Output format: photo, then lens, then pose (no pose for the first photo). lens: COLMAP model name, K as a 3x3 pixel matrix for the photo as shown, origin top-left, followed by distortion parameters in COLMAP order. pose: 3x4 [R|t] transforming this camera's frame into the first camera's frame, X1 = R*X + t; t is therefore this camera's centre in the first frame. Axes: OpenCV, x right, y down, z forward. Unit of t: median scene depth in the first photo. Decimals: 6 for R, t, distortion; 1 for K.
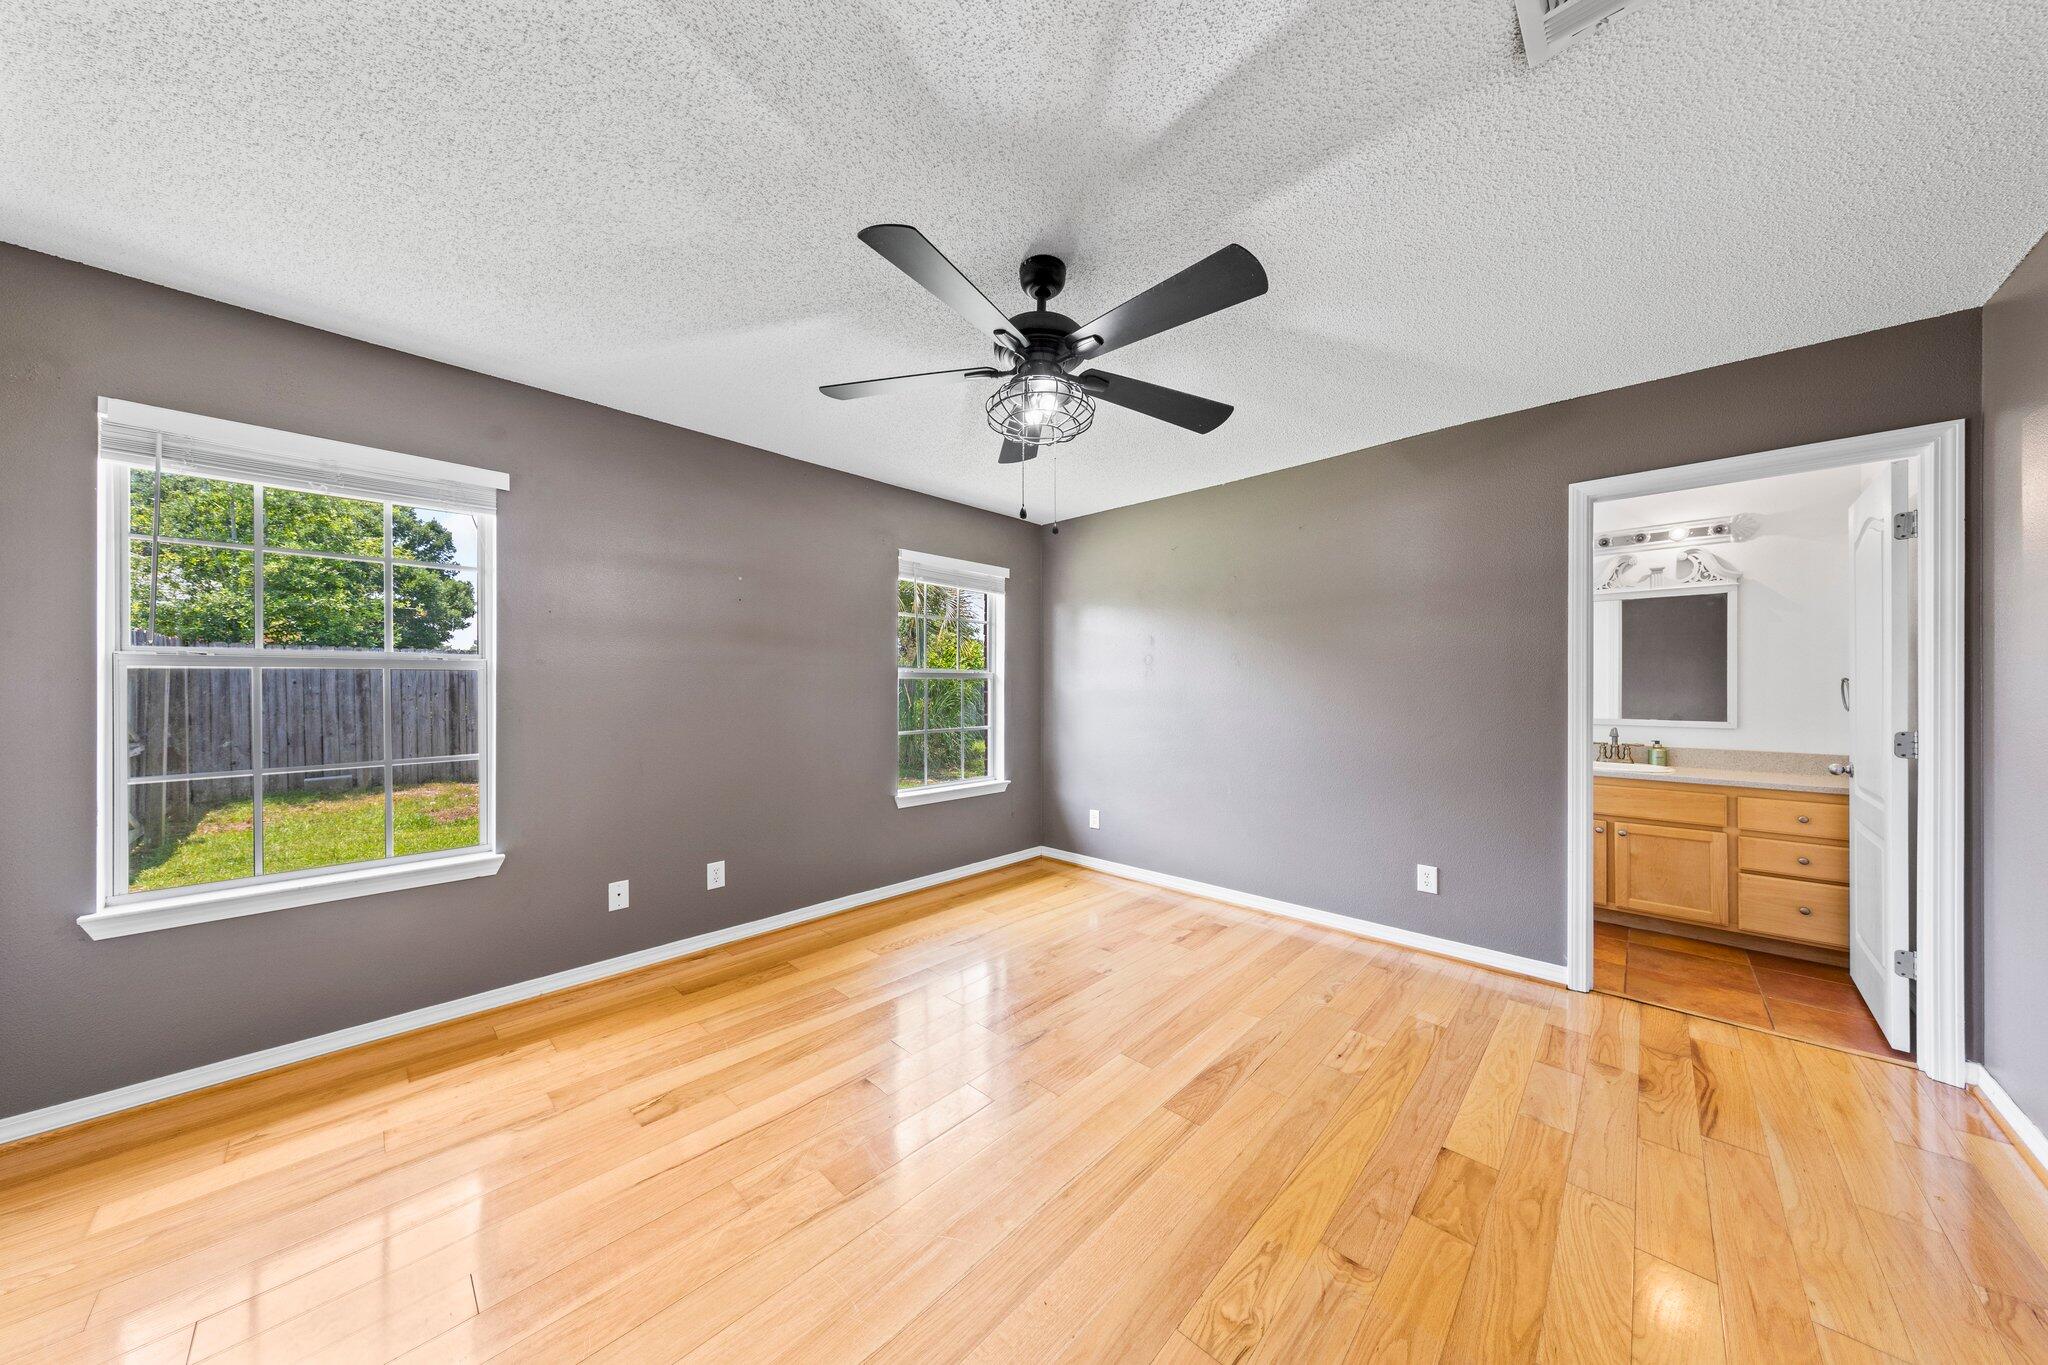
lens RADIAL K [[638.3, 0, 1017.3], [0, 638.3, 684.5], [0, 0, 1]] dist [0.000291, -0.000049]
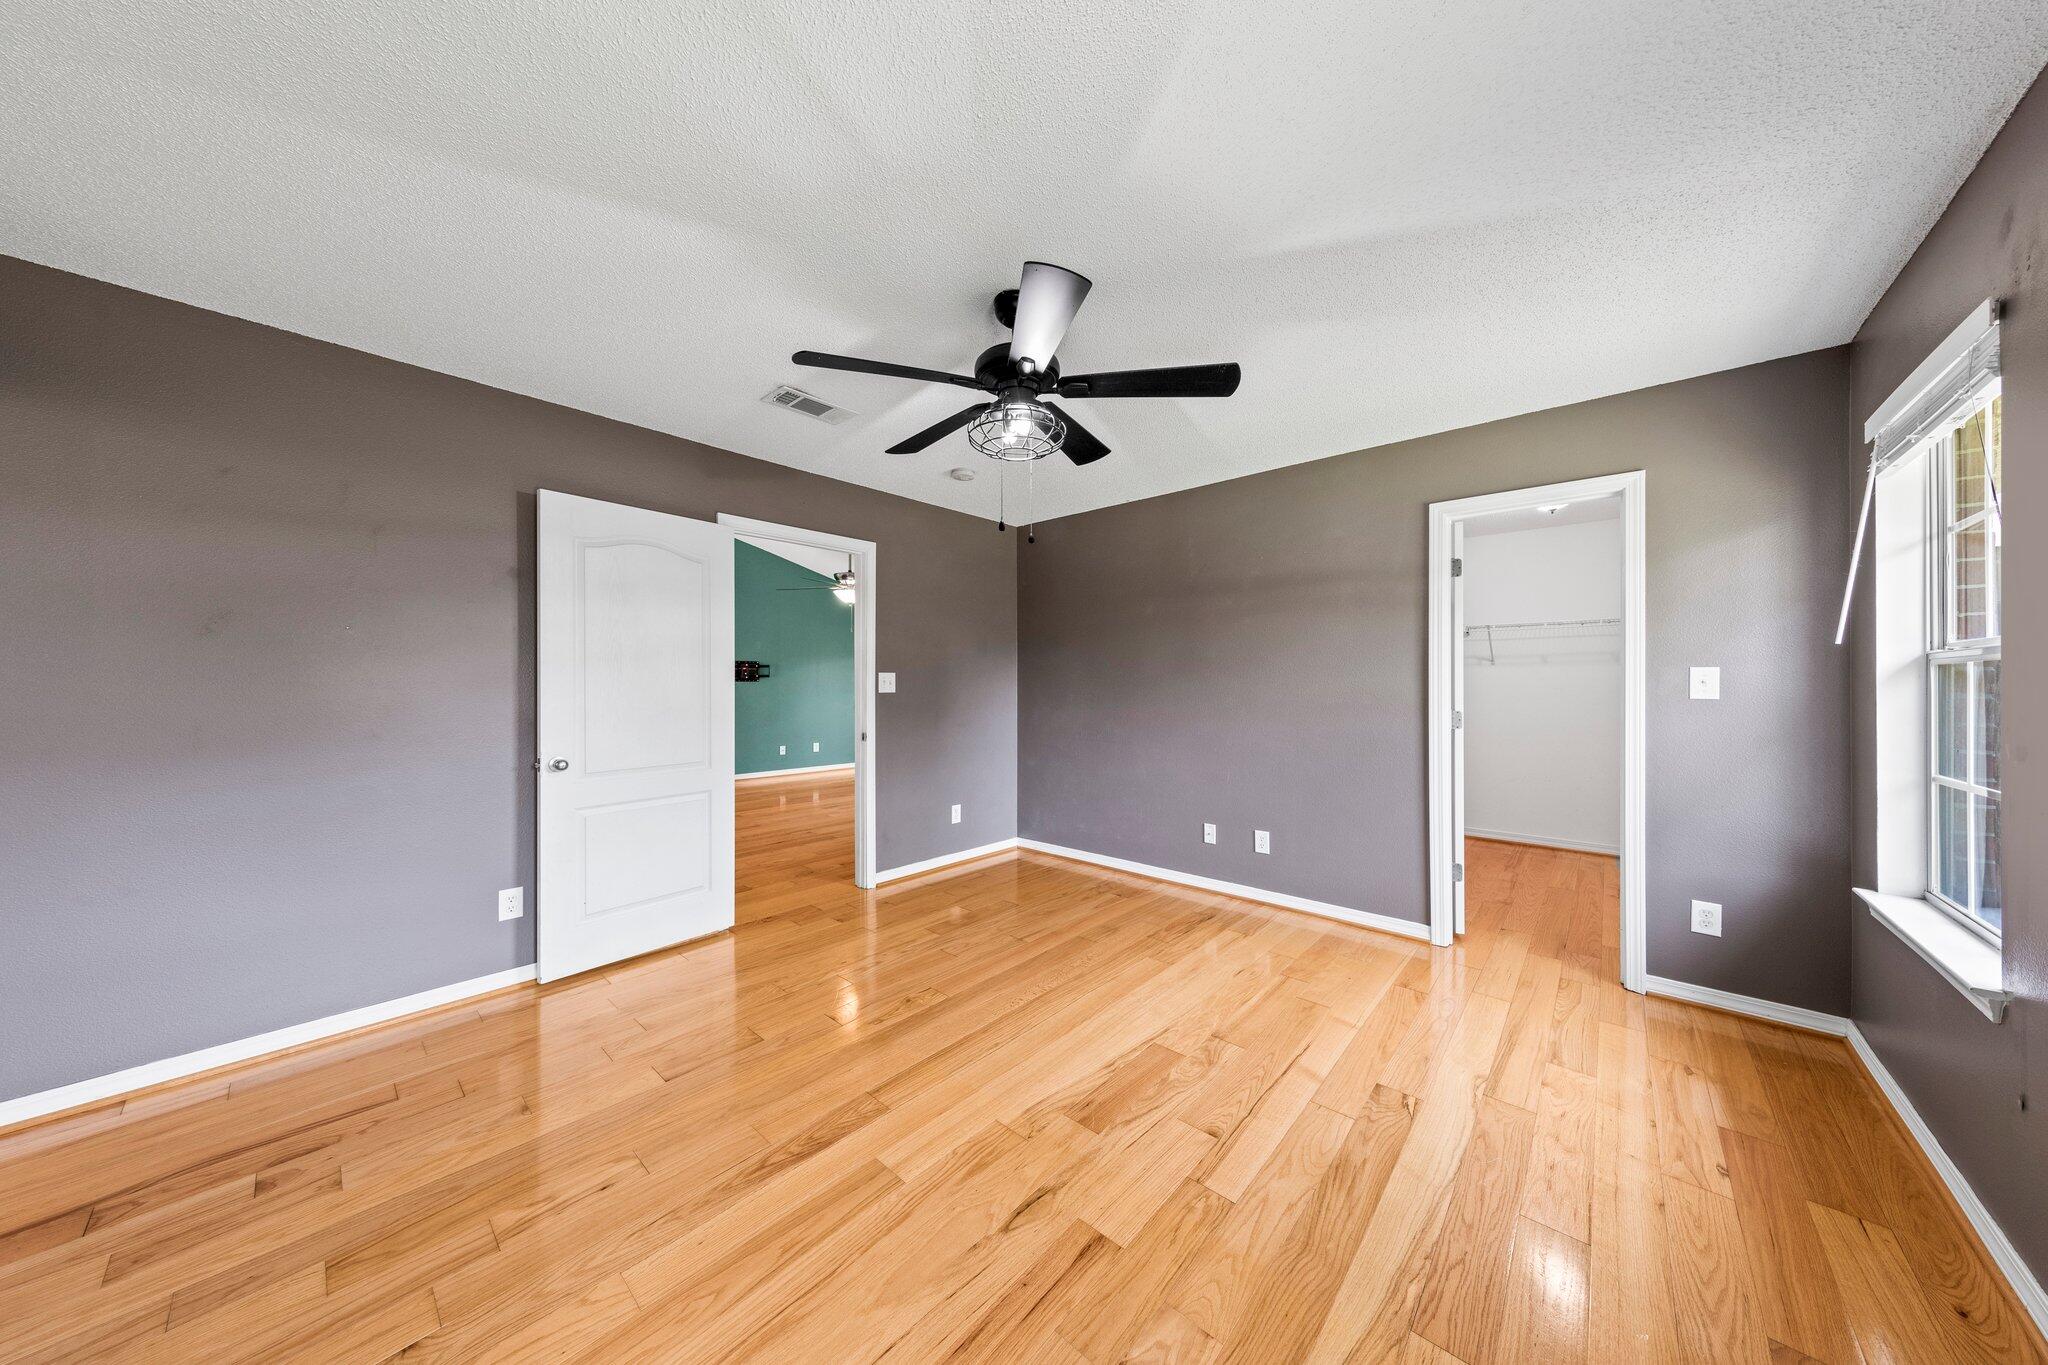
lens RADIAL K [[644.6, 0, 1024.1], [0, 644.6, 688.1], [0, 0, 1]] dist [0.002414, 0.000003]
pose [[-0.999117, -0.001862, -0.041980, 0.041855], [-0.002010, 0.999992, 0.003474, 0.005276], [0.041973, 0.003556, -0.999112, 1.267148]]
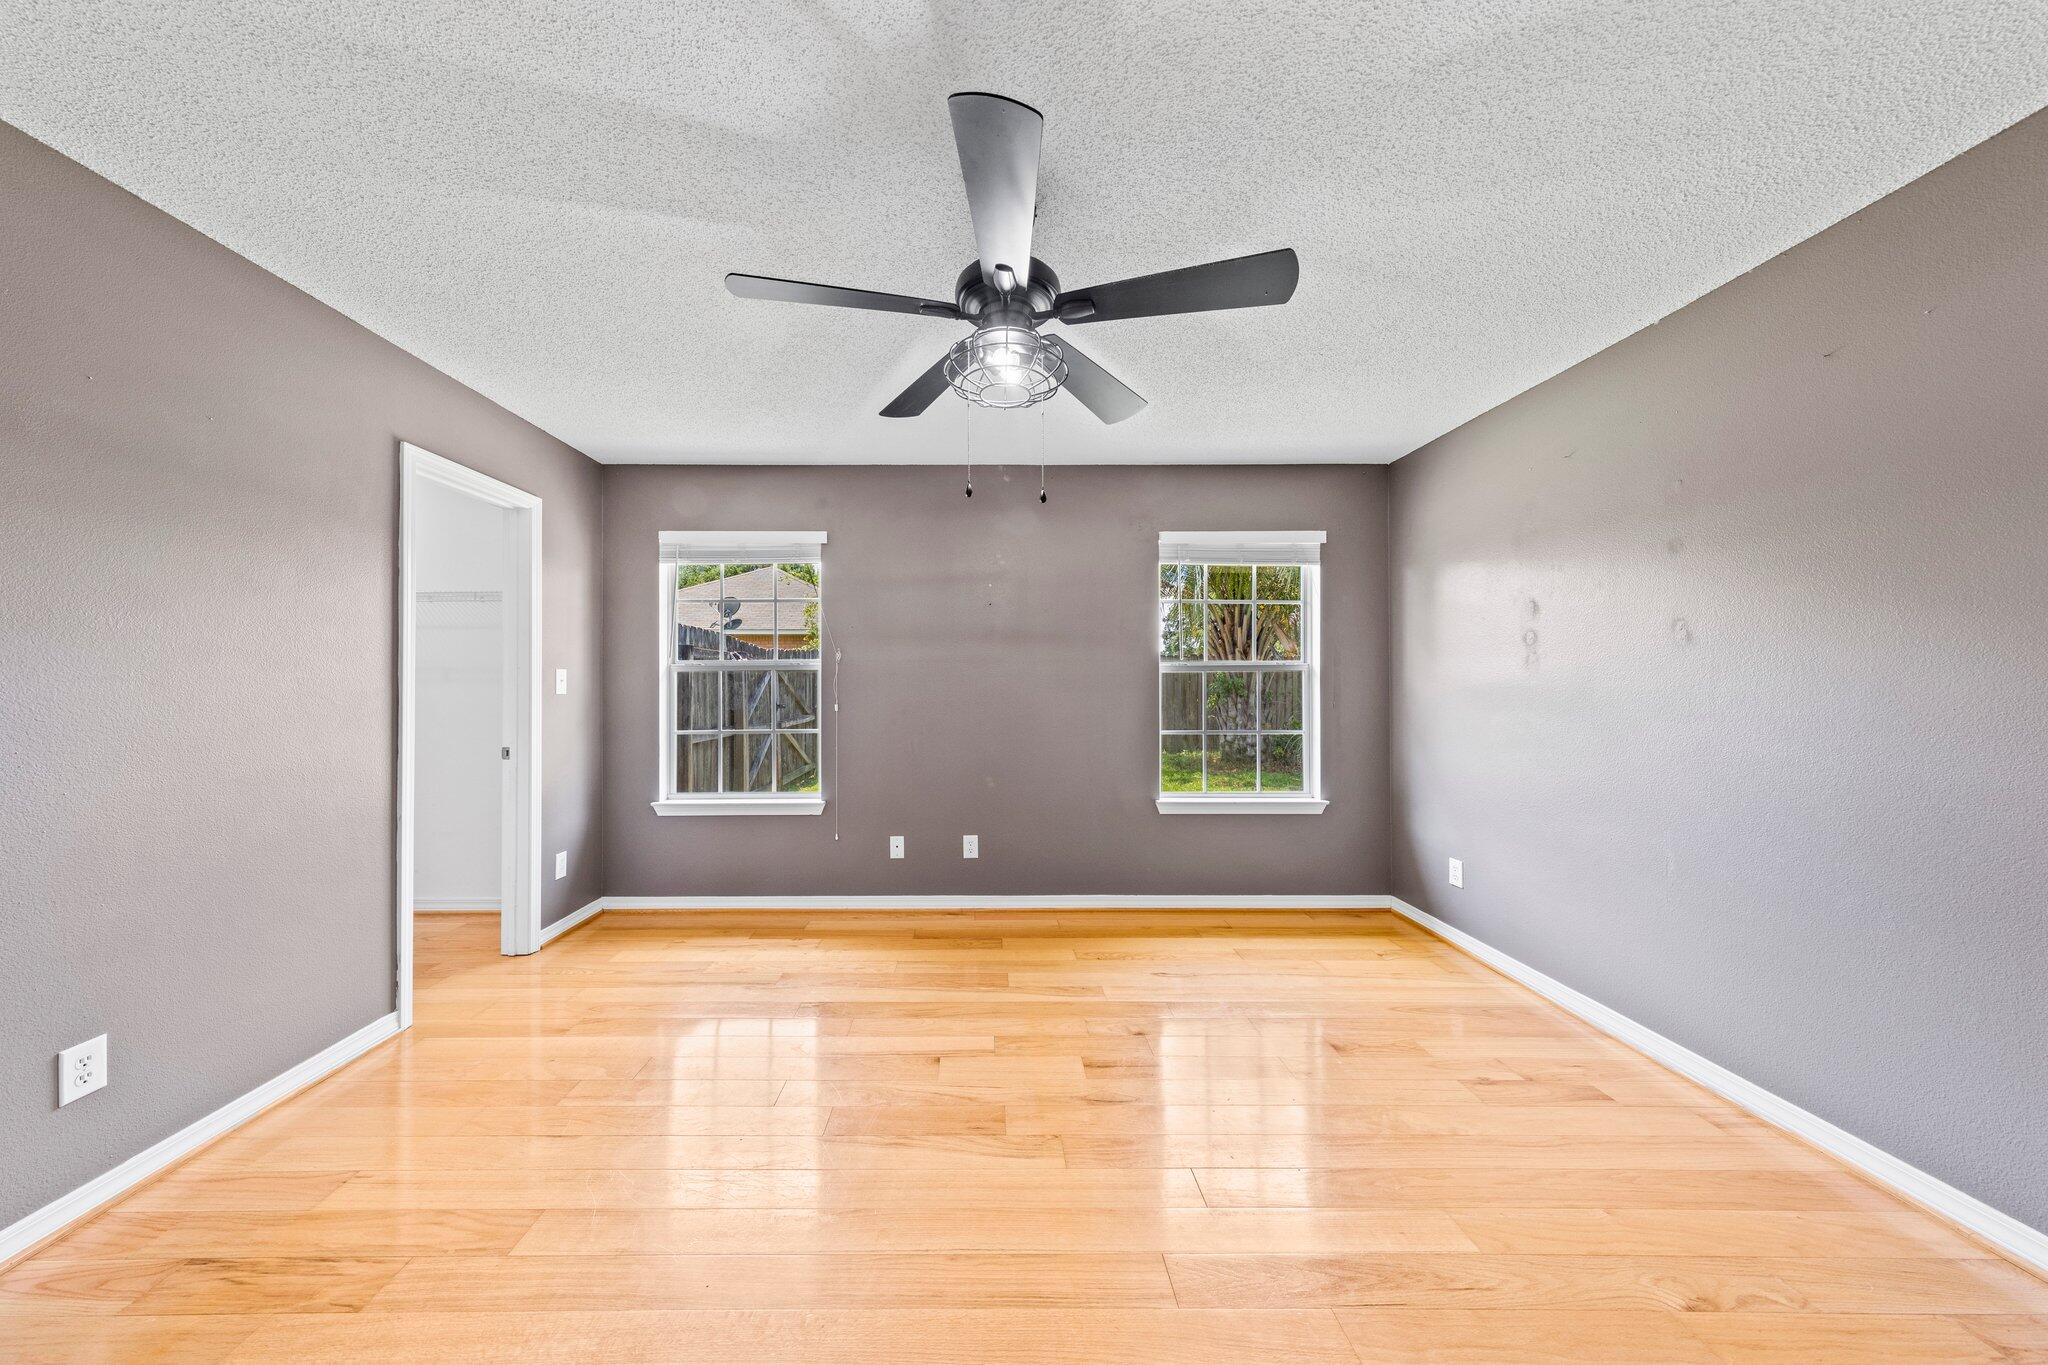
lens RADIAL K [[650.4, 0, 990.4], [0, 650.4, 676.5], [0, 0, 1]] dist [0.001232, -0.000095]
pose [[0.700293, -0.008966, -0.713799, 0.398096], [0.004435, 0.999956, -0.008210, 0.003559], [0.713841, 0.002584, 0.700303, 0.213508]]
